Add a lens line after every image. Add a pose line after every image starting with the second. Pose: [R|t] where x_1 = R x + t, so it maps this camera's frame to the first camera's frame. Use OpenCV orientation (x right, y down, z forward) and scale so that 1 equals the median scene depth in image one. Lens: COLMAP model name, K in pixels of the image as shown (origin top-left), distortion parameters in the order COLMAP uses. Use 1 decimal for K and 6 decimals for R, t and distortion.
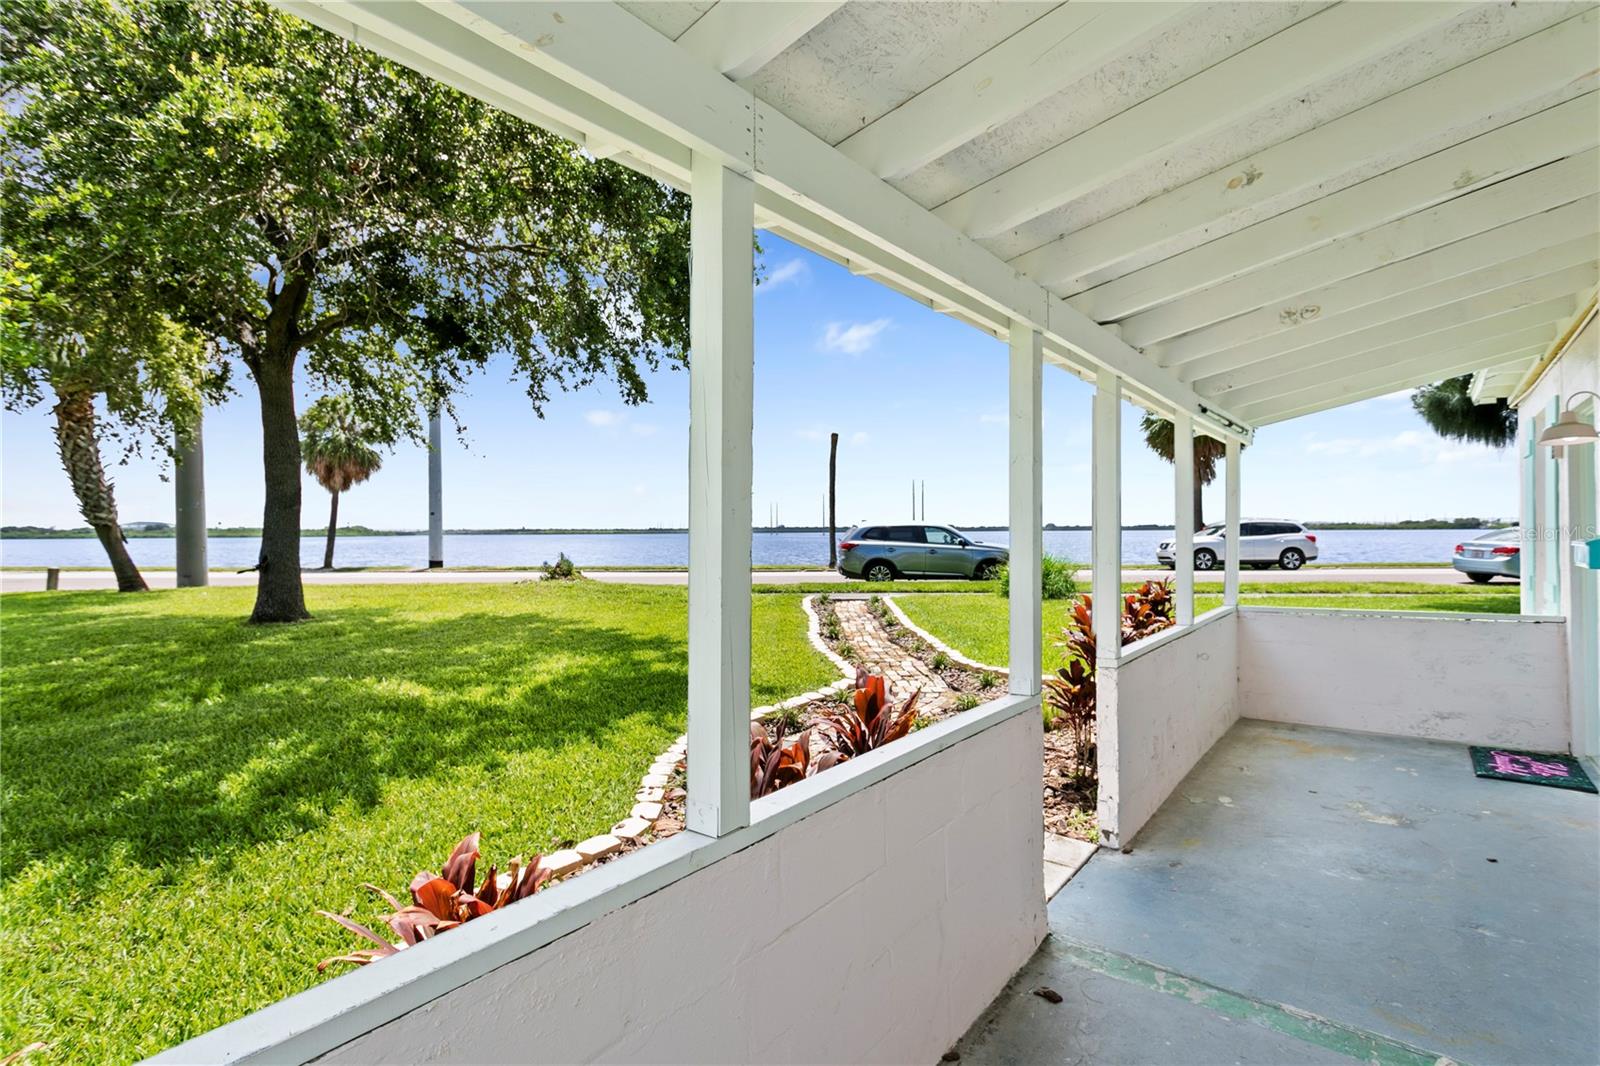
lens RADIAL K [[772.4, 0, 790.9], [0, 772.4, 533.5], [0, 0, 1]] dist [0.005270, -0.001521]
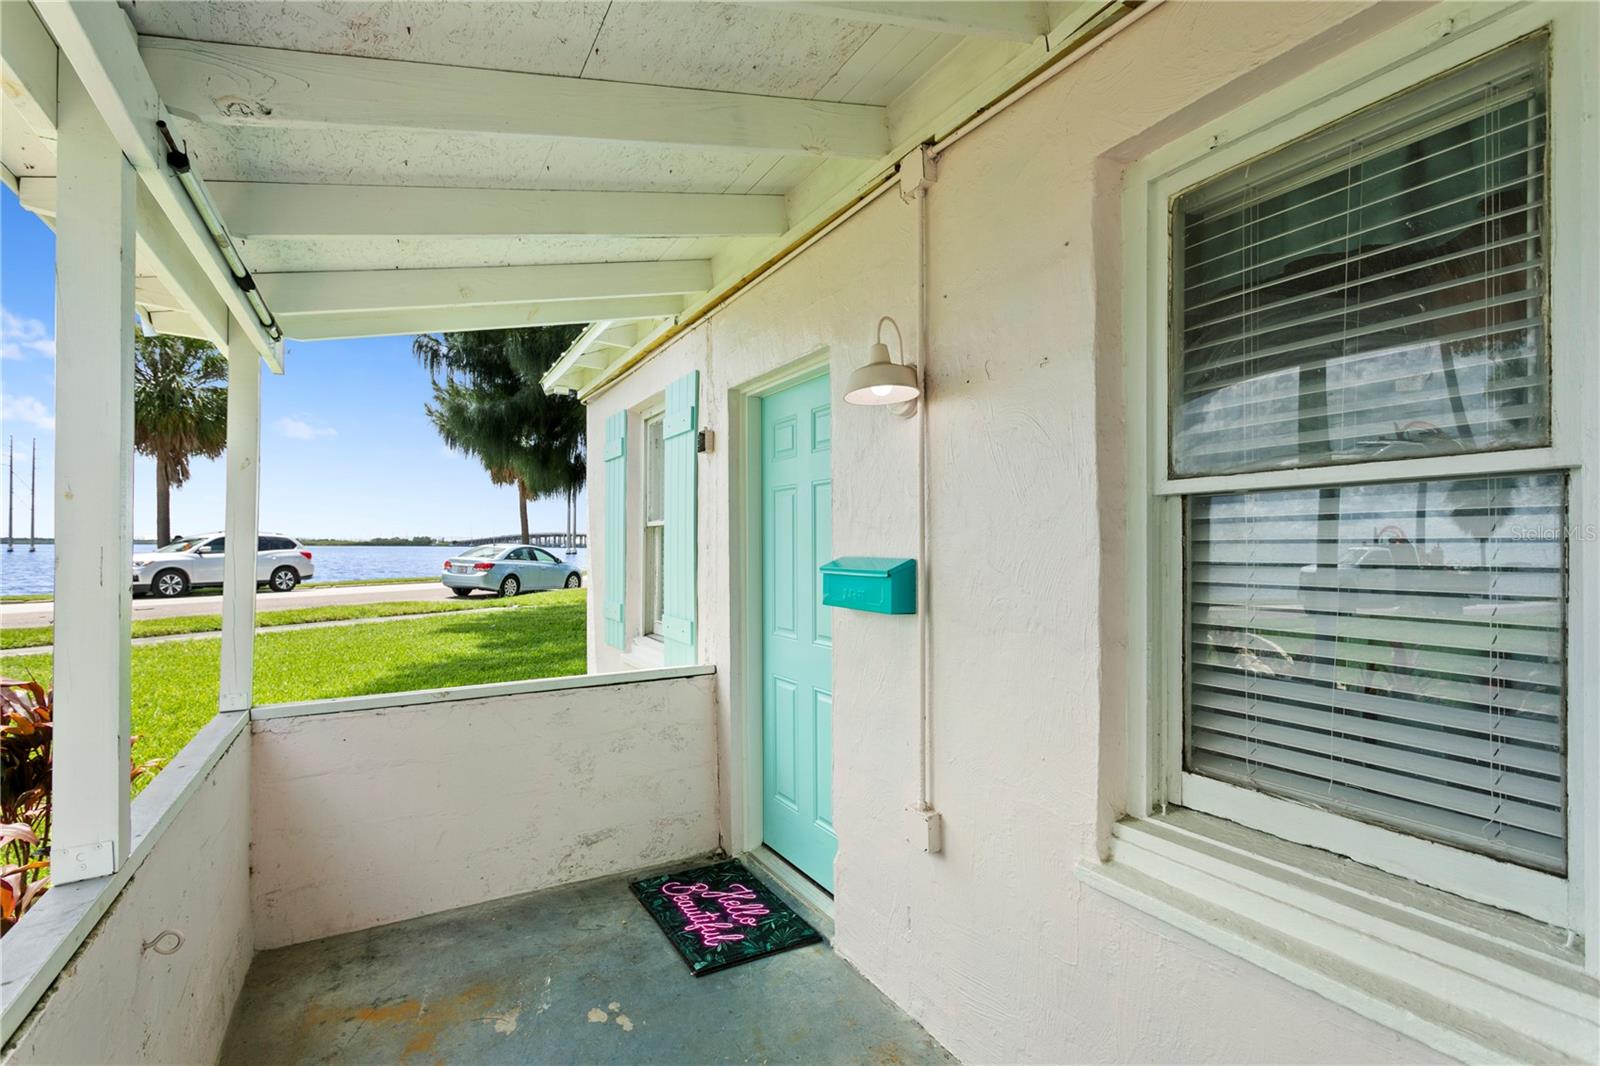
lens RADIAL K [[772.4, 0, 787.9], [0, 772.4, 545.6], [0, 0, 1]] dist [0.005270, -0.001521]
pose [[0.397005, 0.009444, 0.917768, 0.091228], [-0.005127, 0.999954, -0.008072, -0.000421], [-0.917802, -0.001501, 0.397036, 0.170115]]
